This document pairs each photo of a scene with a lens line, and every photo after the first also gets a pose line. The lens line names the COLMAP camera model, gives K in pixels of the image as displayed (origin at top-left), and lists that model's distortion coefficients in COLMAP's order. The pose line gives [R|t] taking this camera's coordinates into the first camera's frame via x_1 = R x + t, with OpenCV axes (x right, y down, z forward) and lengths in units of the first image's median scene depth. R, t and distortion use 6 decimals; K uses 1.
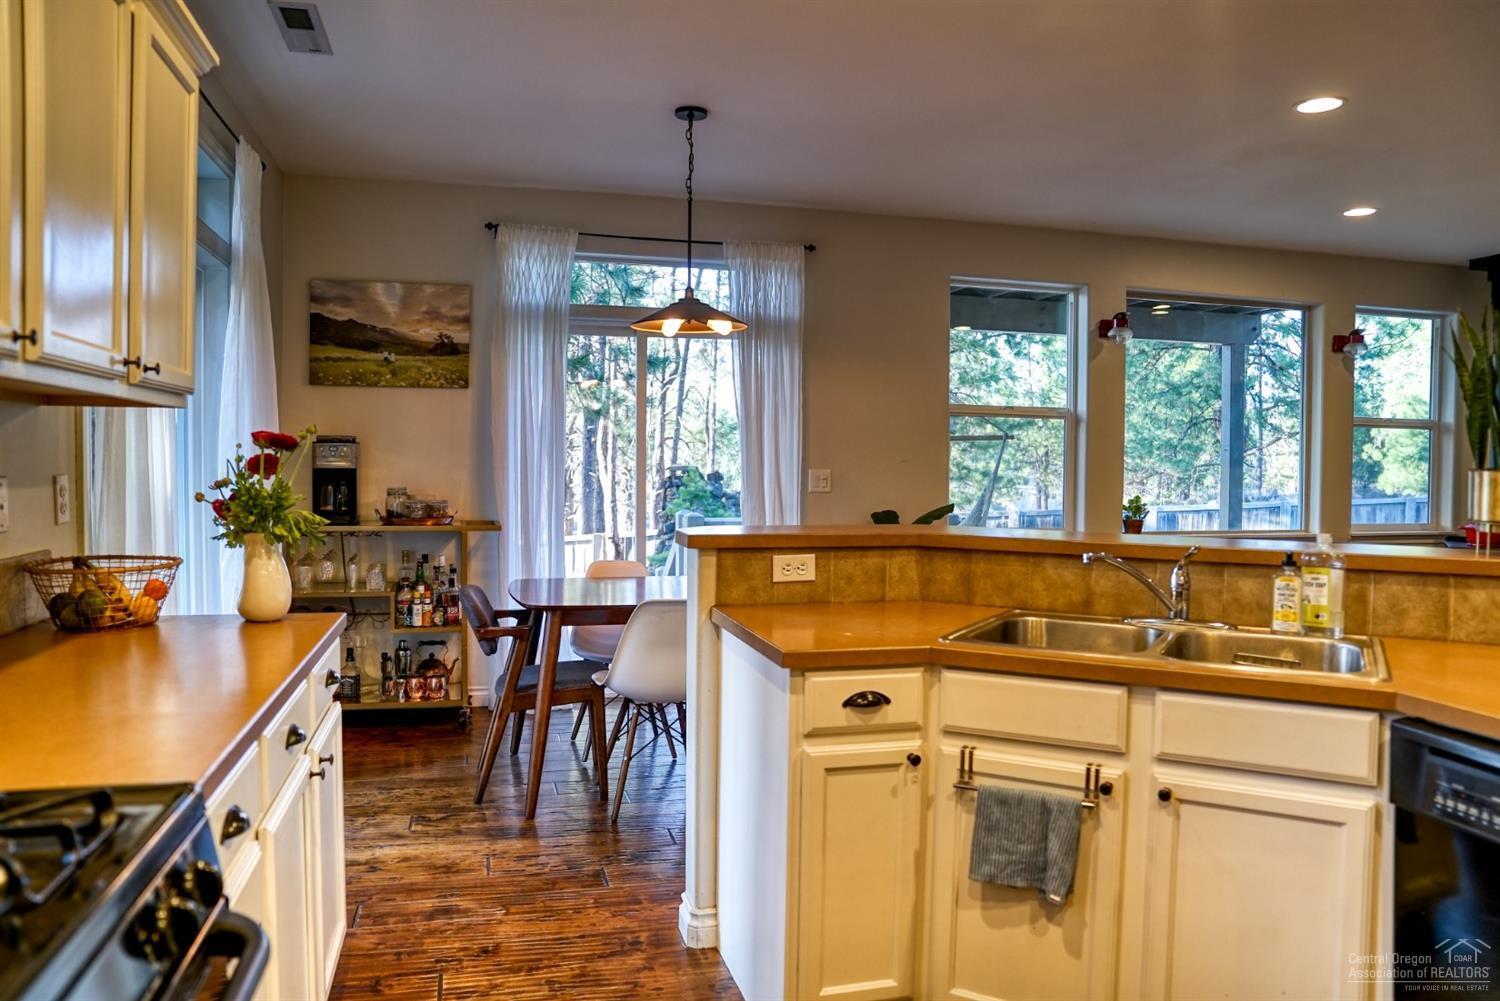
lens RADIAL K [[1040.8, 0, 750.0], [0, 1040.8, 500.5], [0, 0, 1]] dist [-0.027243, -0.000246]
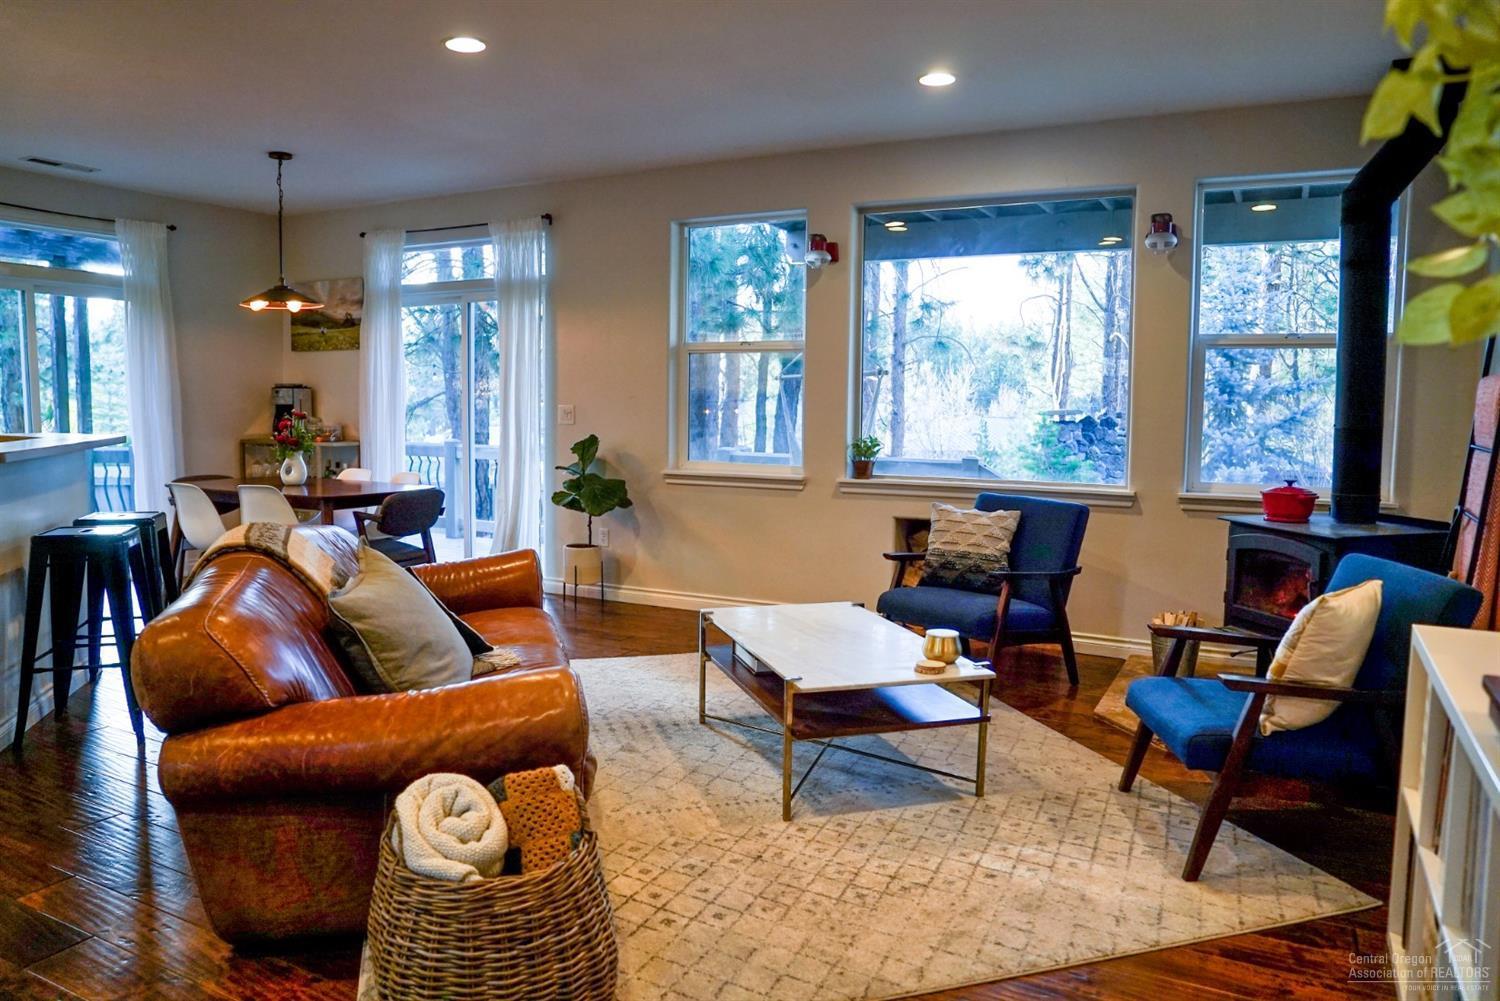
lens RADIAL K [[1040.8, 0, 750.0], [0, 1040.8, 500.5], [0, 0, 1]] dist [-0.027243, -0.000246]
pose [[0.738774, 0.057306, -0.671512, 1.127657], [-0.025819, 0.998054, 0.056767, 0.007009], [0.673458, -0.024600, 0.738816, 0.294357]]
